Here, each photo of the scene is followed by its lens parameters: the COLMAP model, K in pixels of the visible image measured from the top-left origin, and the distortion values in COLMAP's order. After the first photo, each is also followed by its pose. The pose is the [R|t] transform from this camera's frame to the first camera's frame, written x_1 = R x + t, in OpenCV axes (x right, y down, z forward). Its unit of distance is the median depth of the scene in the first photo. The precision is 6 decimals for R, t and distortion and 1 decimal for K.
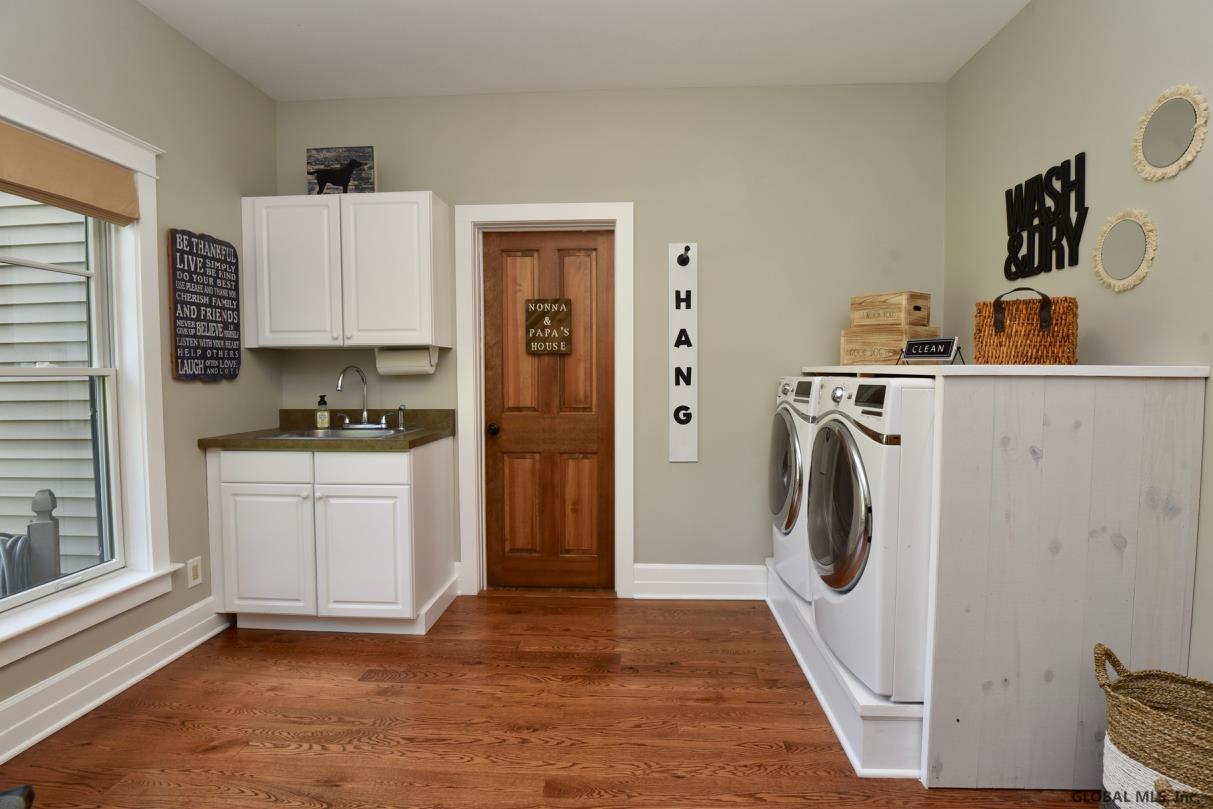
lens RADIAL K [[598.3, 0, 615.0], [0, 598.3, 403.9], [0, 0, 1]] dist [-0.026874, -0.000475]
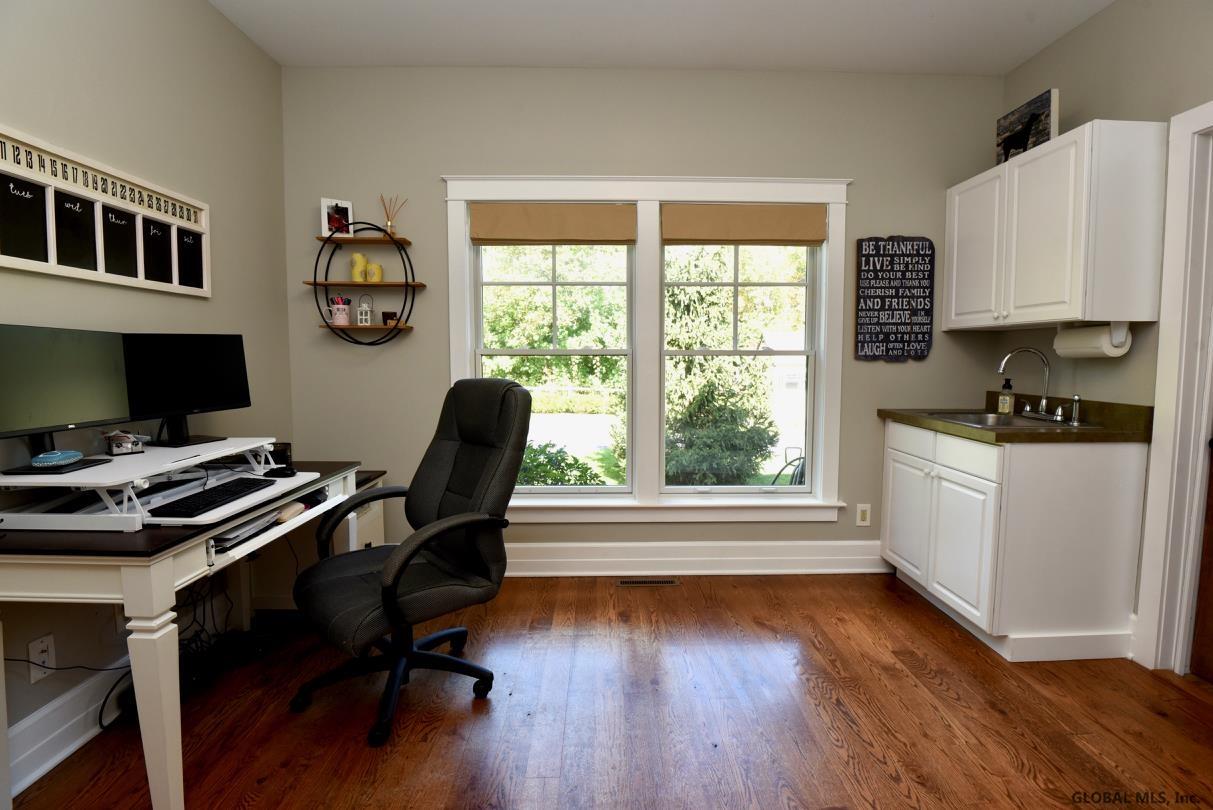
lens RADIAL K [[598.3, 0, 615.0], [0, 598.3, 404.4], [0, 0, 1]] dist [-0.026874, -0.000475]
pose [[0.080791, 0.086314, -0.992987, 0.456972], [-0.050971, 0.995298, 0.082367, -0.022361], [0.995427, 0.043959, 0.084811, 0.356845]]
